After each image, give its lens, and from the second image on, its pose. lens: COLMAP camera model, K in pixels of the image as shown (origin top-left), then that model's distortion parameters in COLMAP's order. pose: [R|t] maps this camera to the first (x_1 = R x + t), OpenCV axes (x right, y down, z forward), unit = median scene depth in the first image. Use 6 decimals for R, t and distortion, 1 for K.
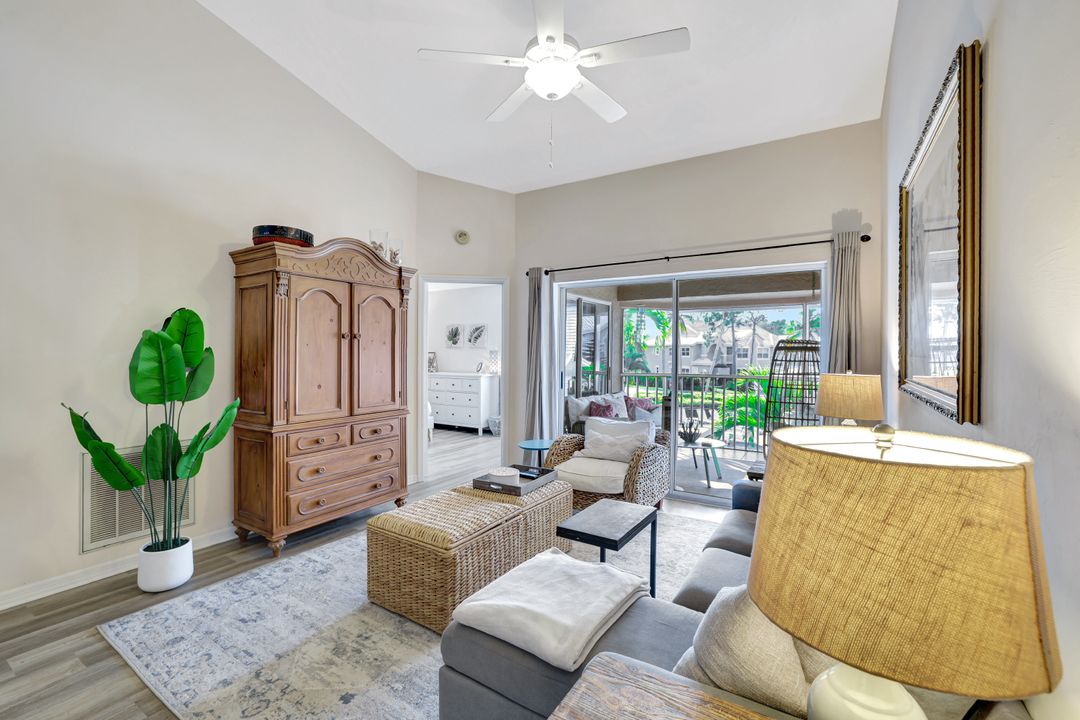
lens RADIAL K [[470.7, 0, 535.8], [0, 470.7, 351.6], [0, 0, 1]] dist [-0.015431, 0.000182]
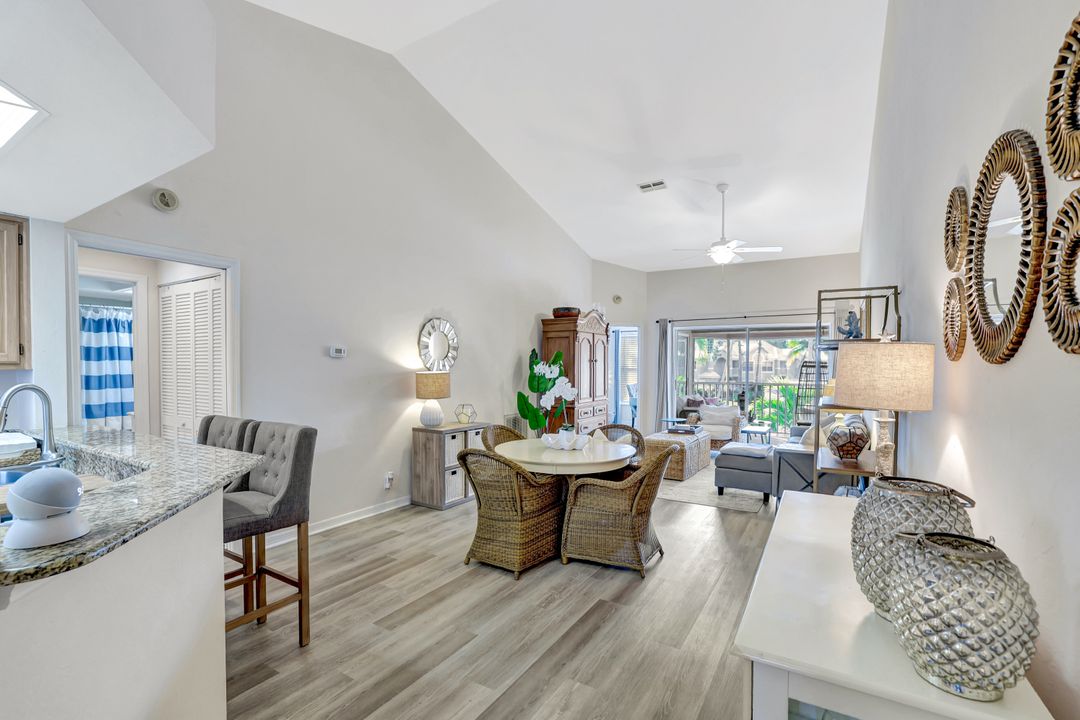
lens RADIAL K [[478.8, 0, 542.2], [0, 478.8, 349.8], [0, 0, 1]] dist [-0.030534, 0.018802]
pose [[0.999921, 0.003028, 0.012193, -0.458099], [-0.002662, 0.999551, -0.029857, -0.013165], [-0.012278, 0.029822, 0.999480, -0.712174]]
